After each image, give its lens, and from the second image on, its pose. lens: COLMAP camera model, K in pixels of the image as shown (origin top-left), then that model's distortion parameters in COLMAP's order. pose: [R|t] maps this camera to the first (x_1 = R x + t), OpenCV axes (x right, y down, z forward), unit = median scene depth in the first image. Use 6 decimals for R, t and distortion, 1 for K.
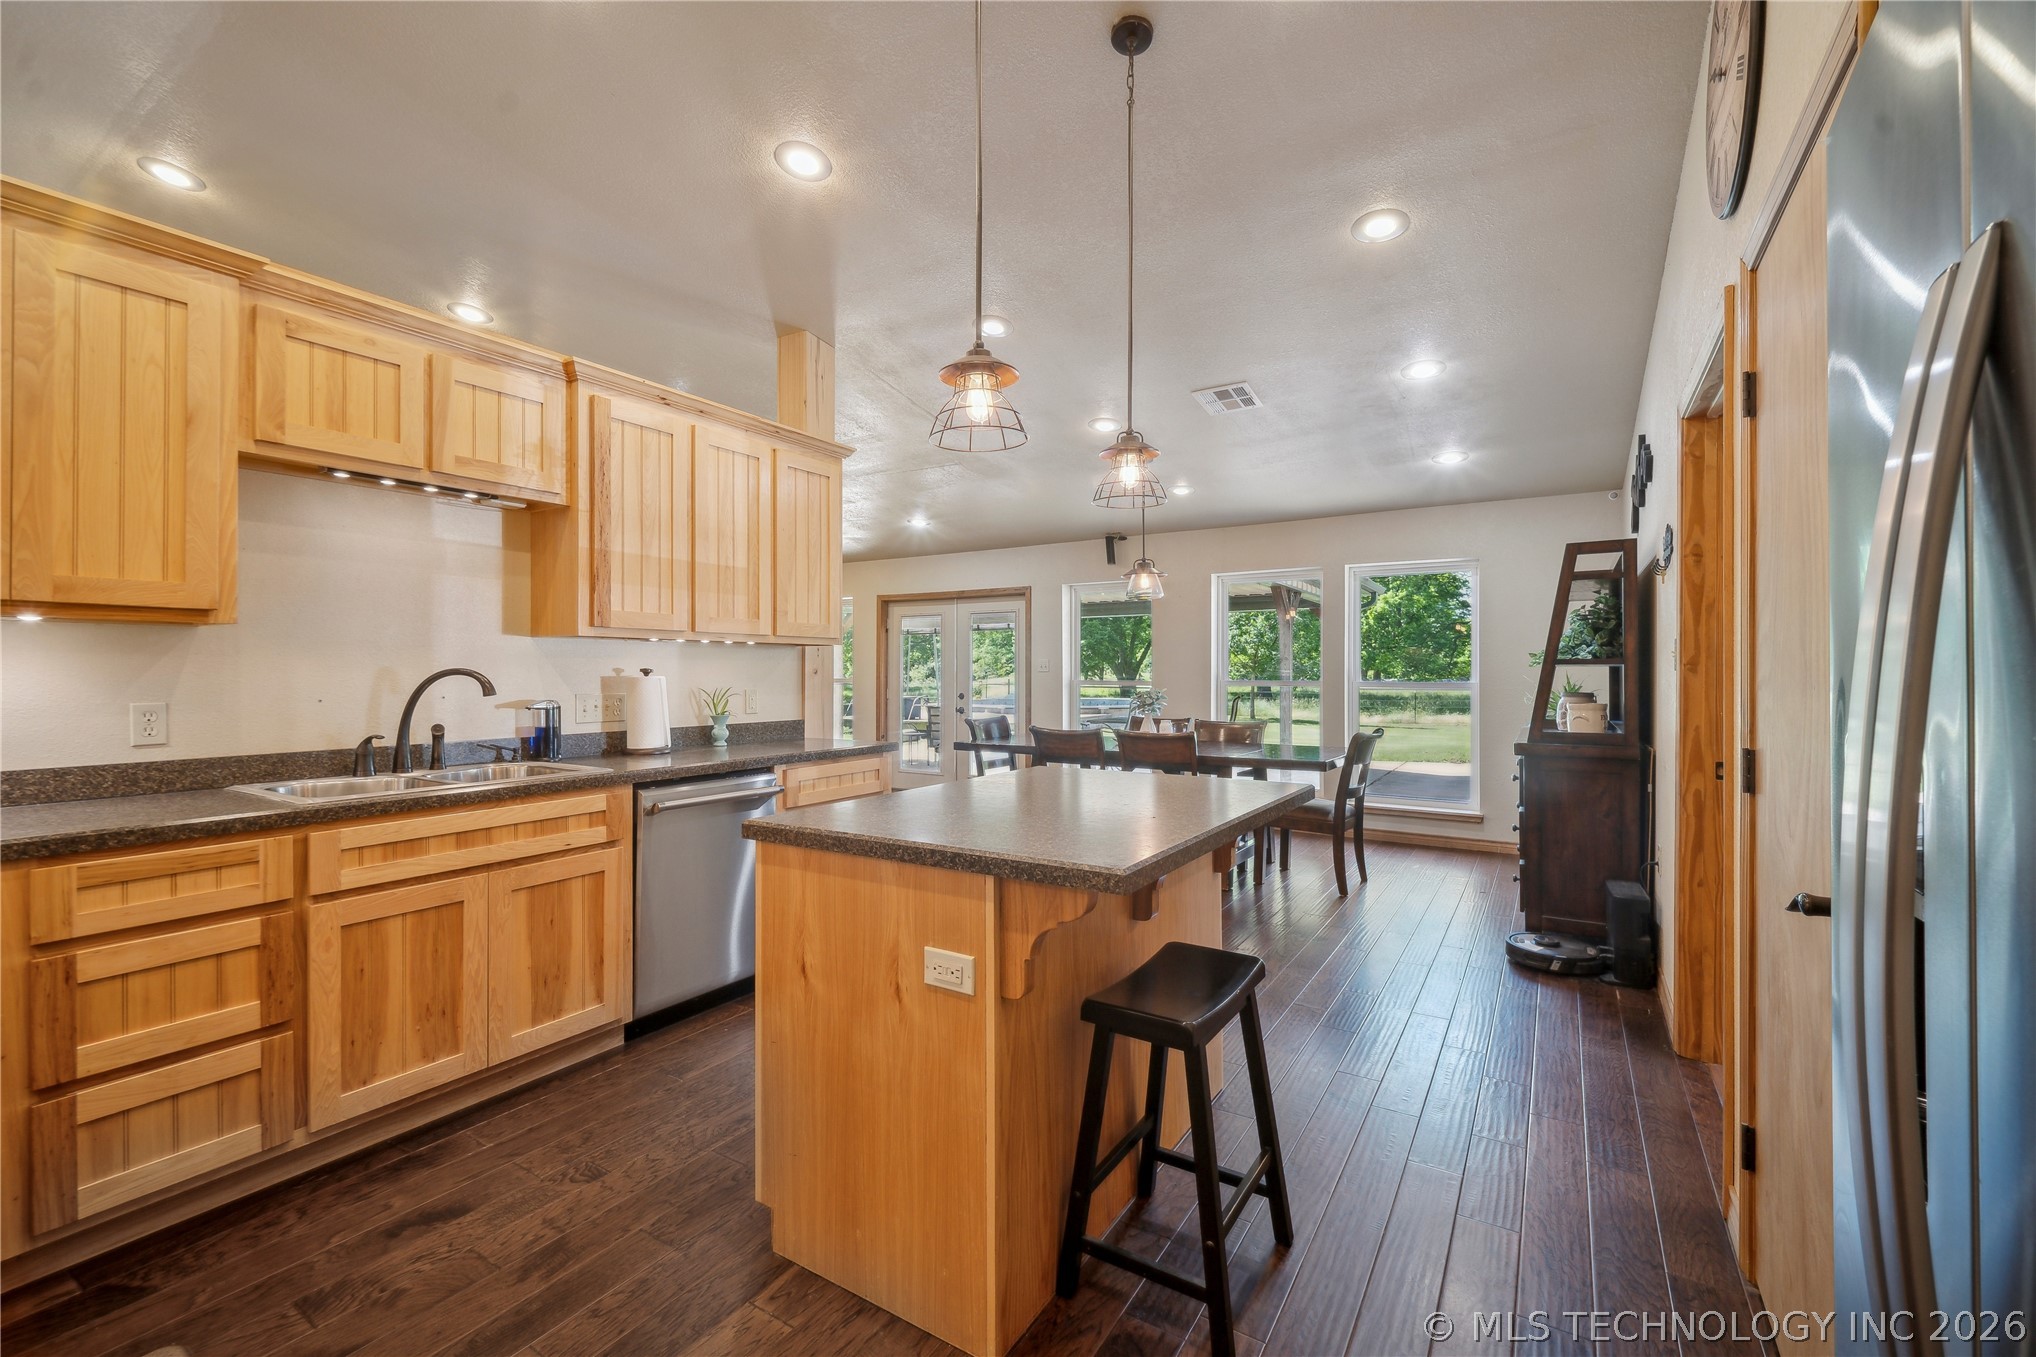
lens RADIAL K [[864.0, 0, 1001.5], [0, 864.0, 671.9], [0, 0, 1]] dist [0.021915, -0.005463]
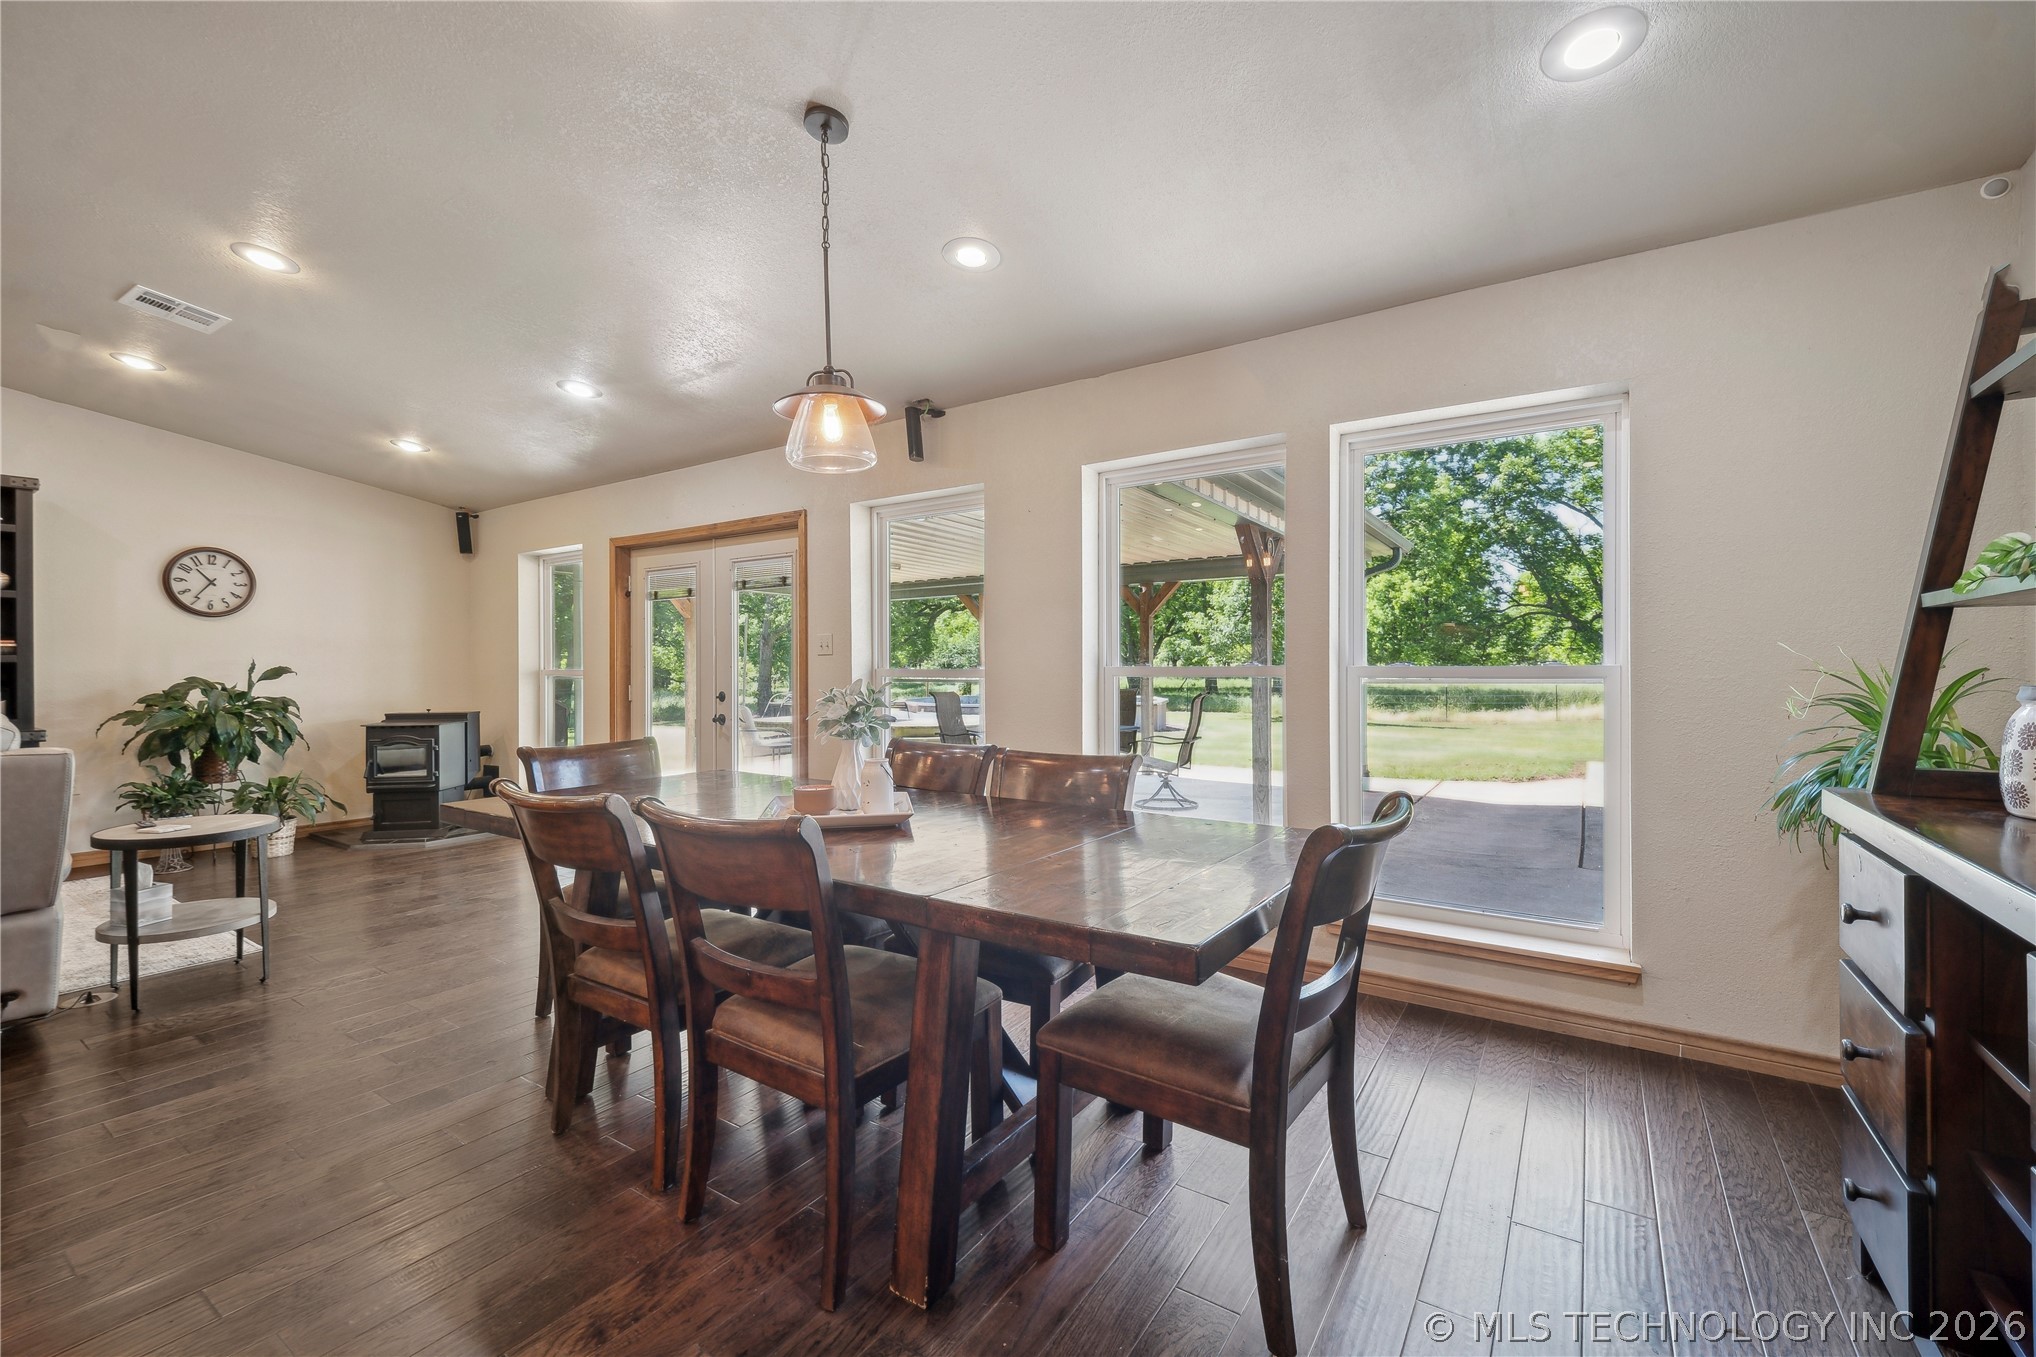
lens RADIAL K [[864.0, 0, 1002.9], [0, 864.0, 670.9], [0, 0, 1]] dist [0.021915, -0.005463]
pose [[0.999700, -0.005009, -0.023972, 0.092044], [0.005103, 0.999980, 0.003850, 0.004605], [0.023952, -0.003971, 0.999705, 0.208491]]
